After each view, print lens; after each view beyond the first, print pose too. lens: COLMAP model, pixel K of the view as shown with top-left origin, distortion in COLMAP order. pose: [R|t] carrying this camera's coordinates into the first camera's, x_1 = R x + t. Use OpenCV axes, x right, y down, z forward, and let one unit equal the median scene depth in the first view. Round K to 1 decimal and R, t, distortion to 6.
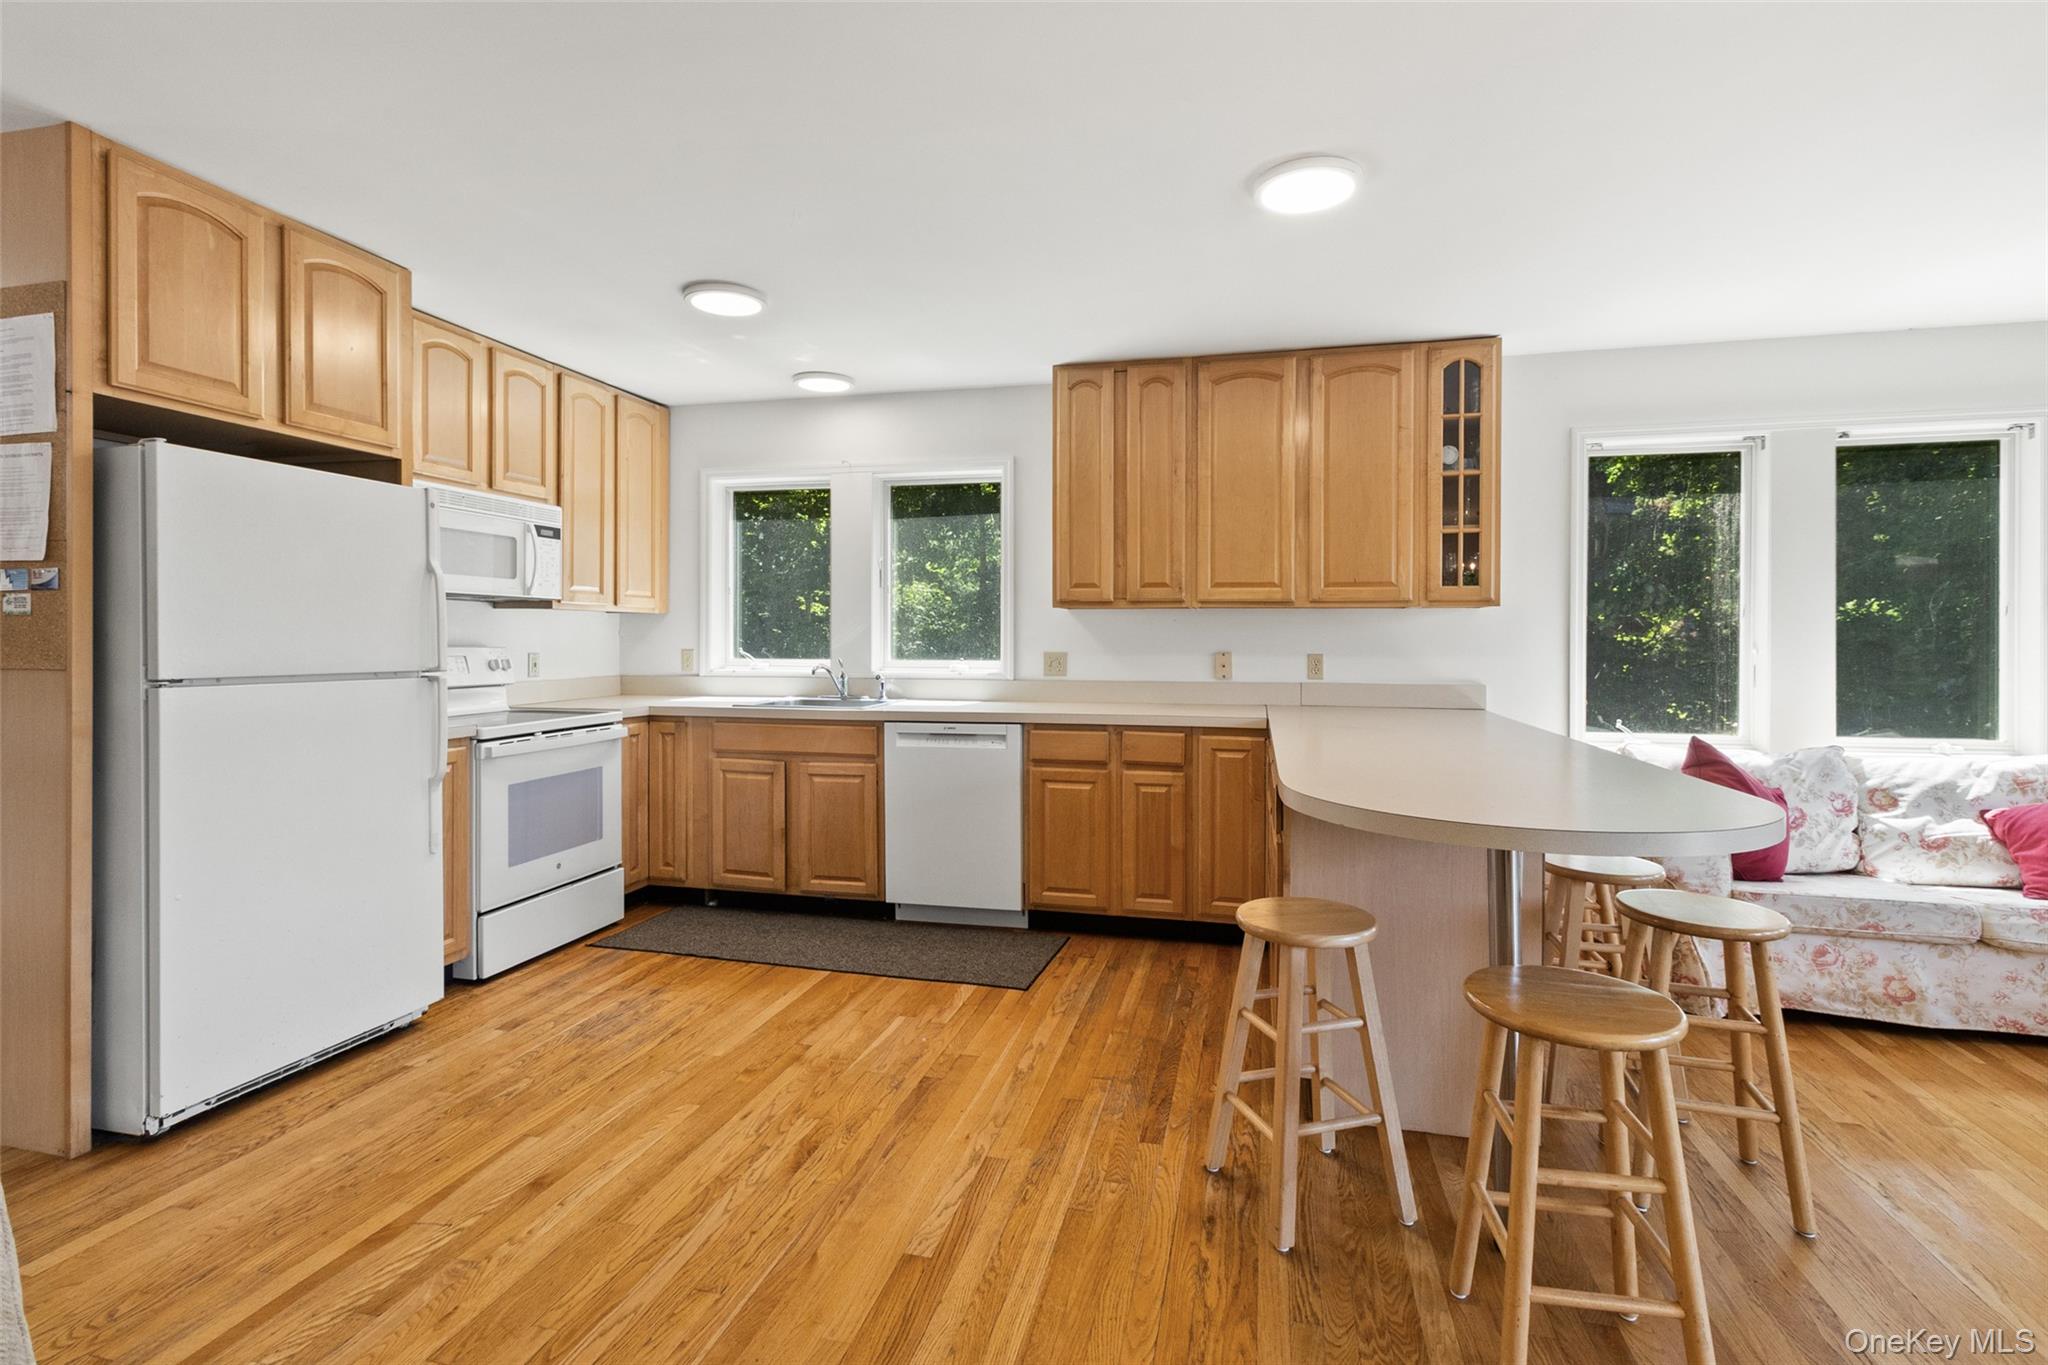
lens RADIAL K [[956.2, 0, 1035.4], [0, 956.2, 645.8], [0, 0, 1]] dist [0.006878, -0.000903]
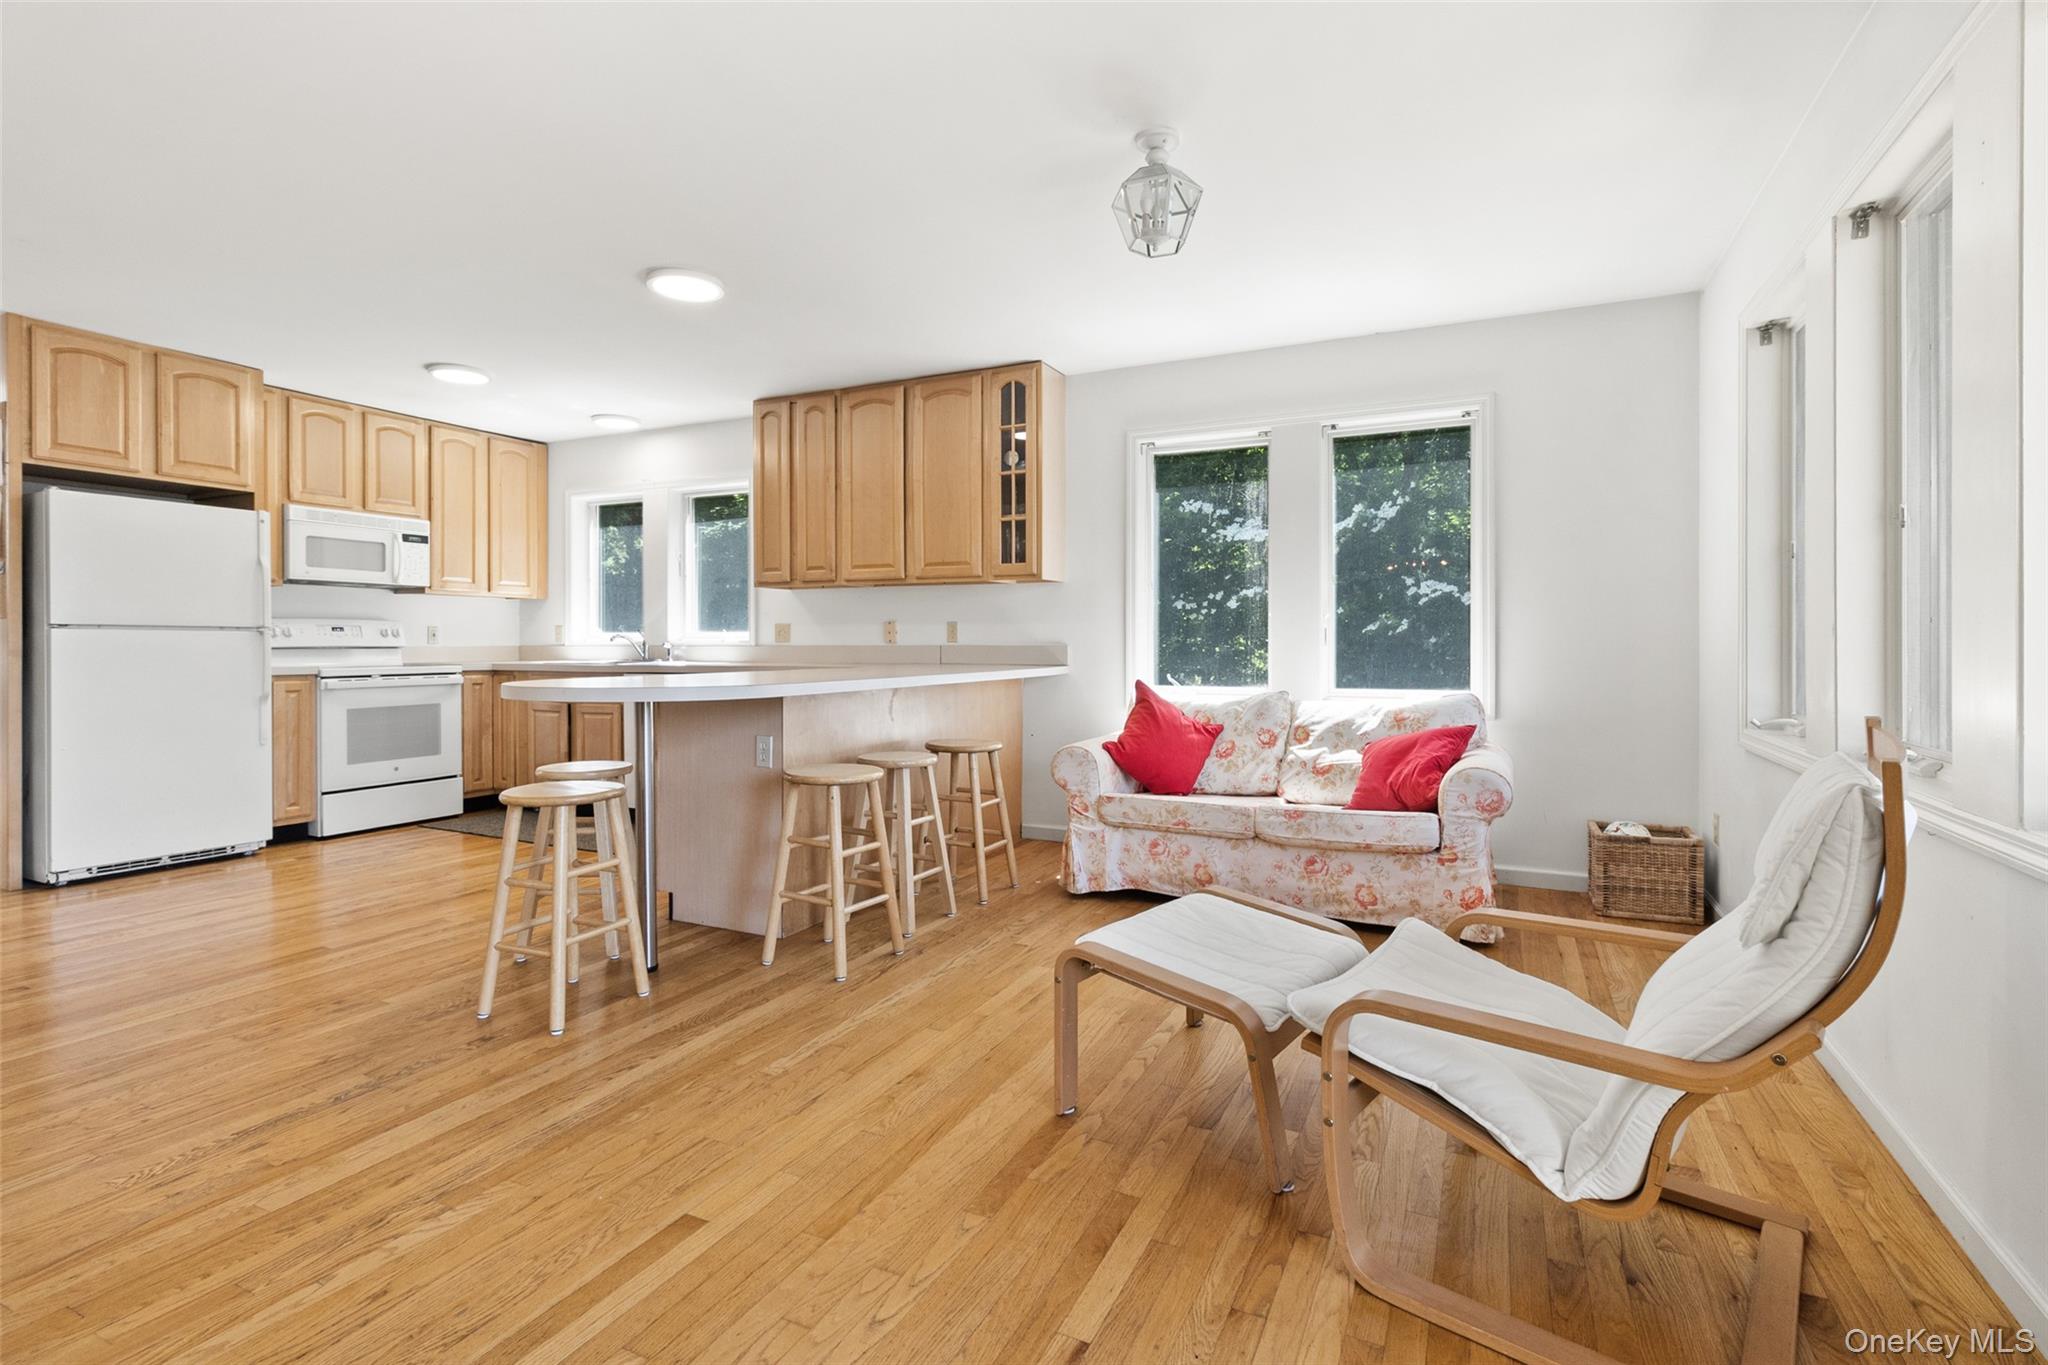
lens RADIAL K [[950.0, 0, 1030.9], [0, 950.0, 652.1], [0, 0, 1]] dist [0.005266, -0.000039]
pose [[0.977642, 0.000030, -0.210274, 0.767273], [0.000082, 1.000000, 0.000526, 0.054596], [0.210274, -0.000531, 0.977642, -0.211569]]
